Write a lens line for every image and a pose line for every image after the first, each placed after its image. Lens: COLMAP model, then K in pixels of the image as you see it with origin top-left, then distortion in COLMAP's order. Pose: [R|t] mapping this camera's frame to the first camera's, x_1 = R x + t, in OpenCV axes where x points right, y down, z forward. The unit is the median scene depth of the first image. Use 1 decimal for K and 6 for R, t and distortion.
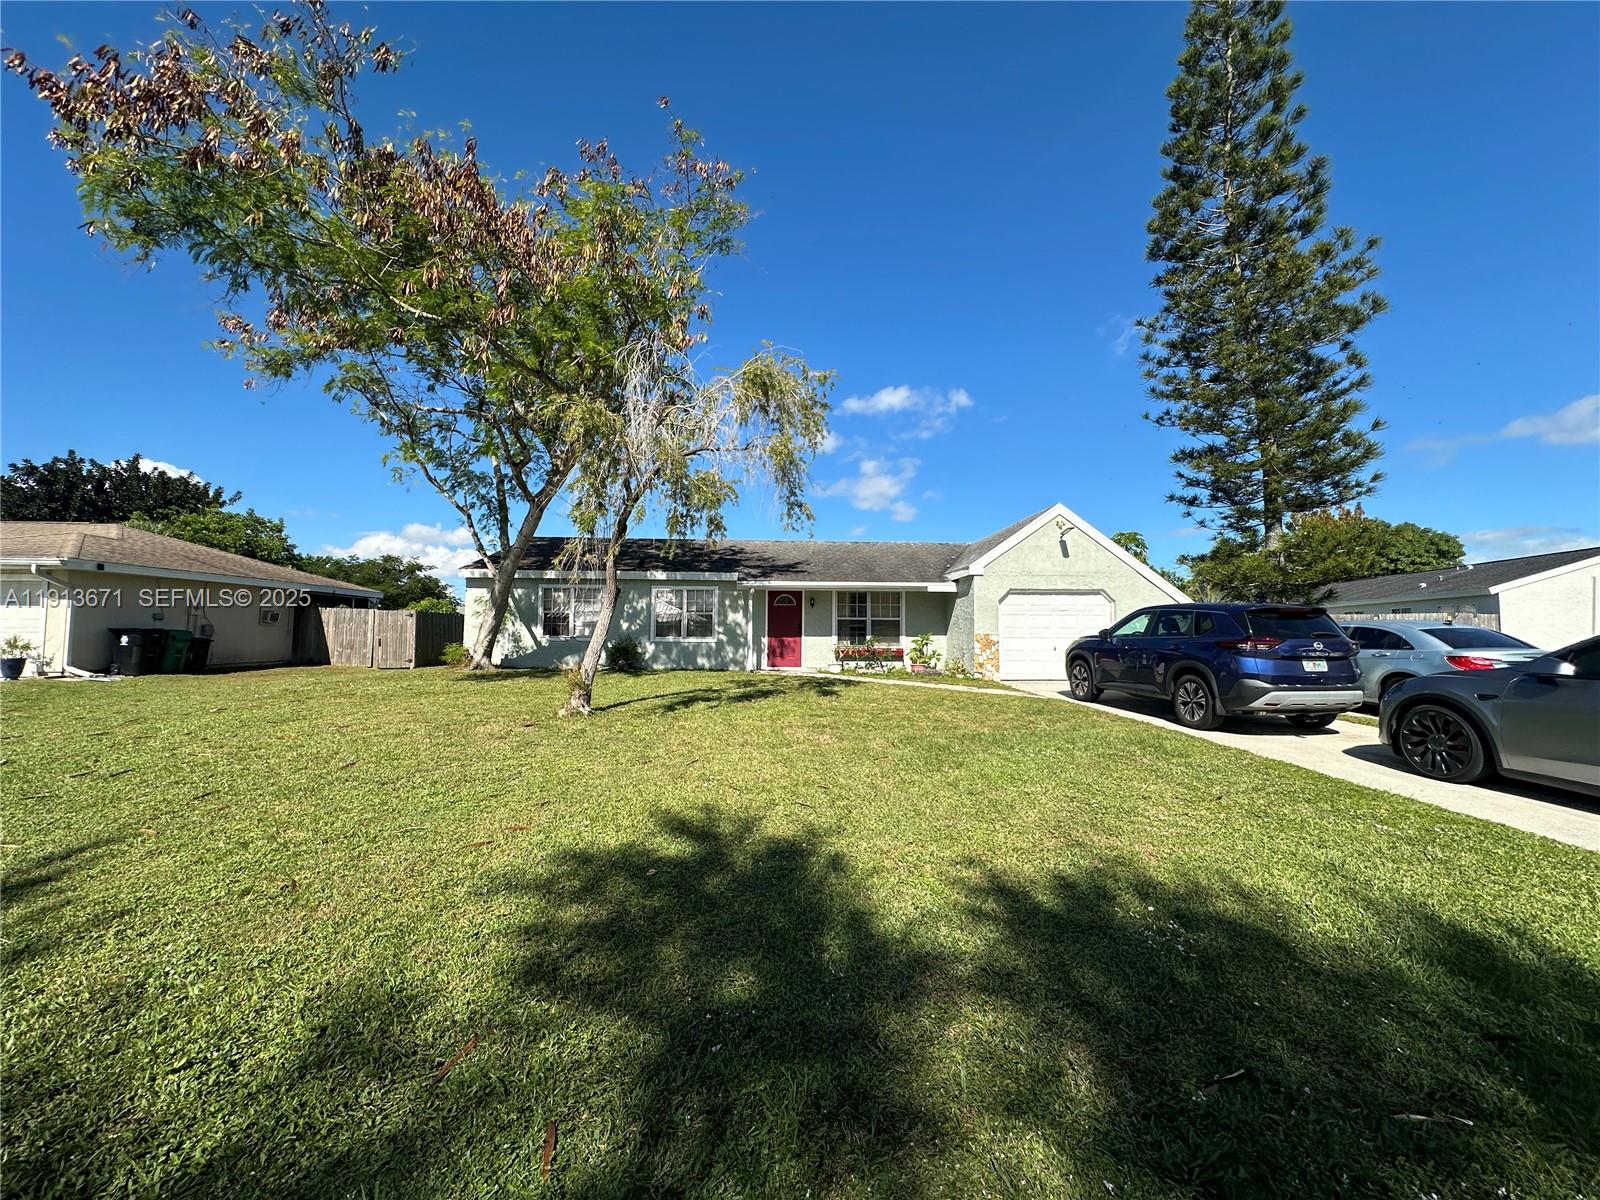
lens RADIAL K [[642.9, 0, 805.4], [0, 642.9, 596.3], [0, 0, 1]] dist [-0.000039, -0.000520]
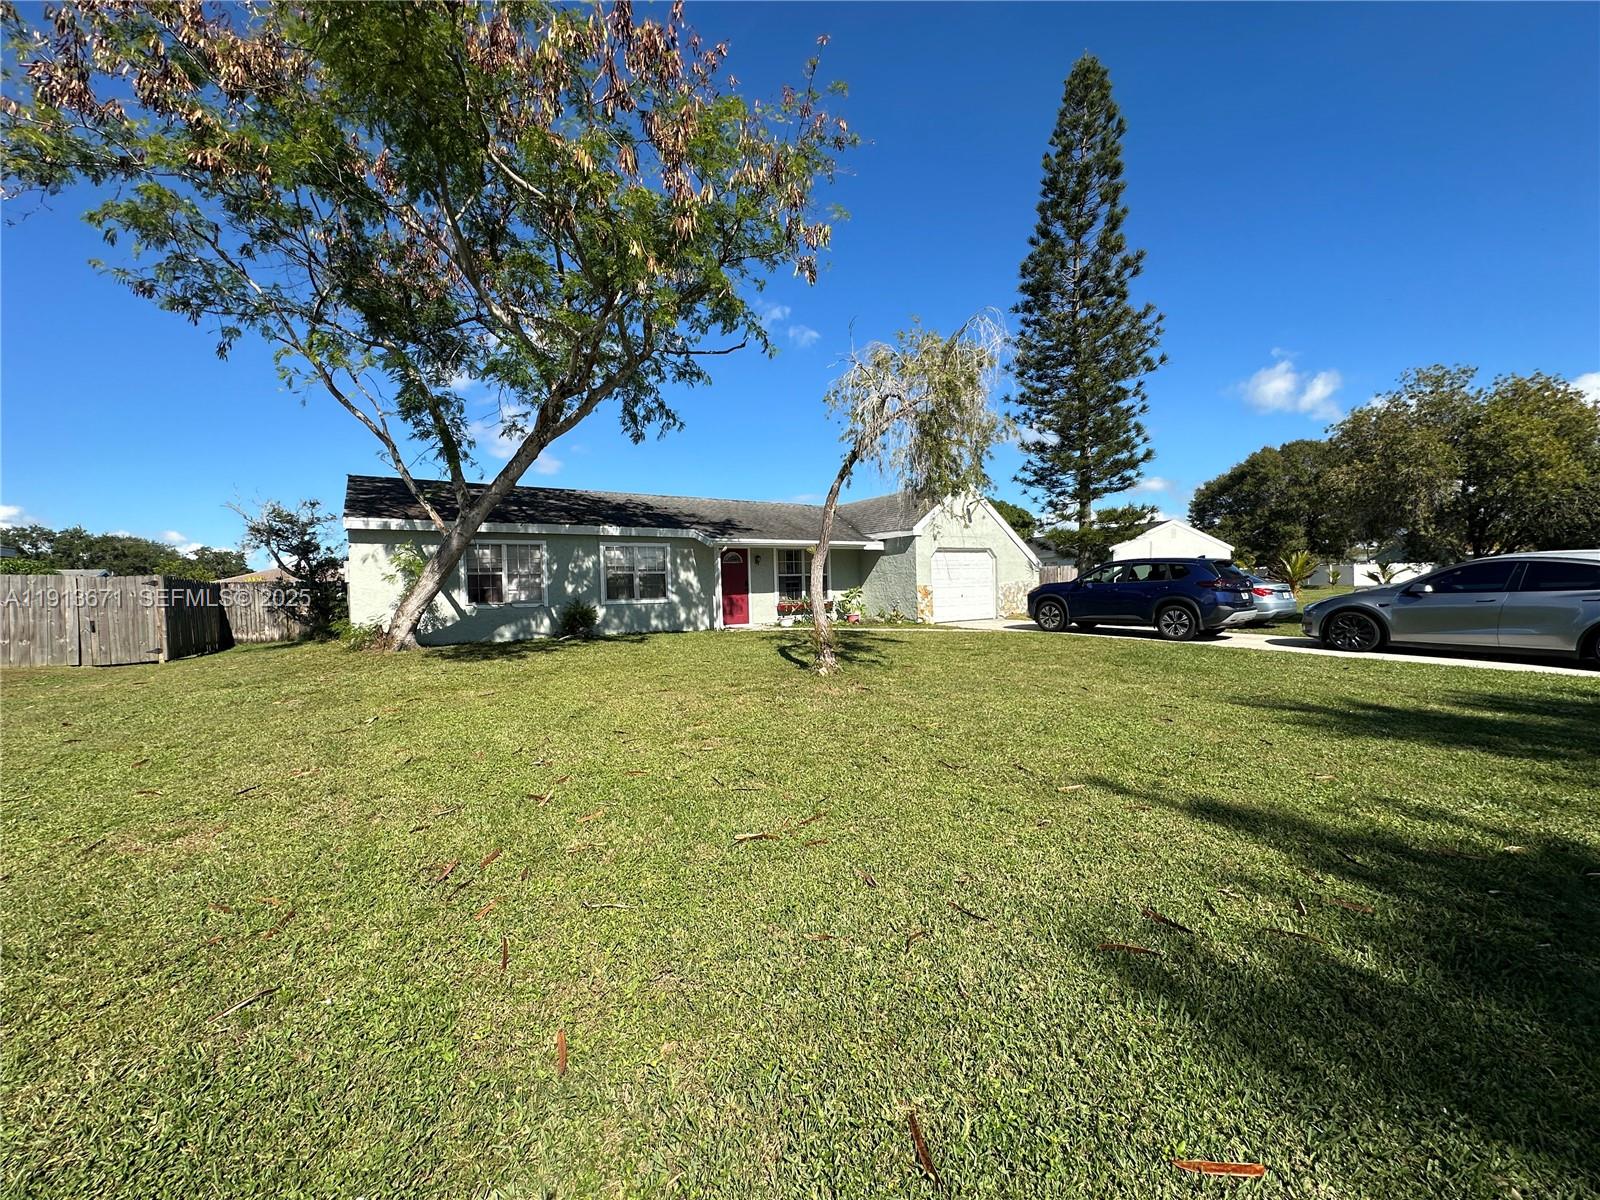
lens RADIAL K [[642.9, 0, 798.4], [0, 642.9, 594.6], [0, 0, 1]] dist [-0.000039, -0.000520]
pose [[0.851881, -0.033486, 0.522664, -0.475248], [0.001437, 0.998100, 0.061605, 0.001567], [-0.523734, -0.051729, 0.850310, 0.095071]]
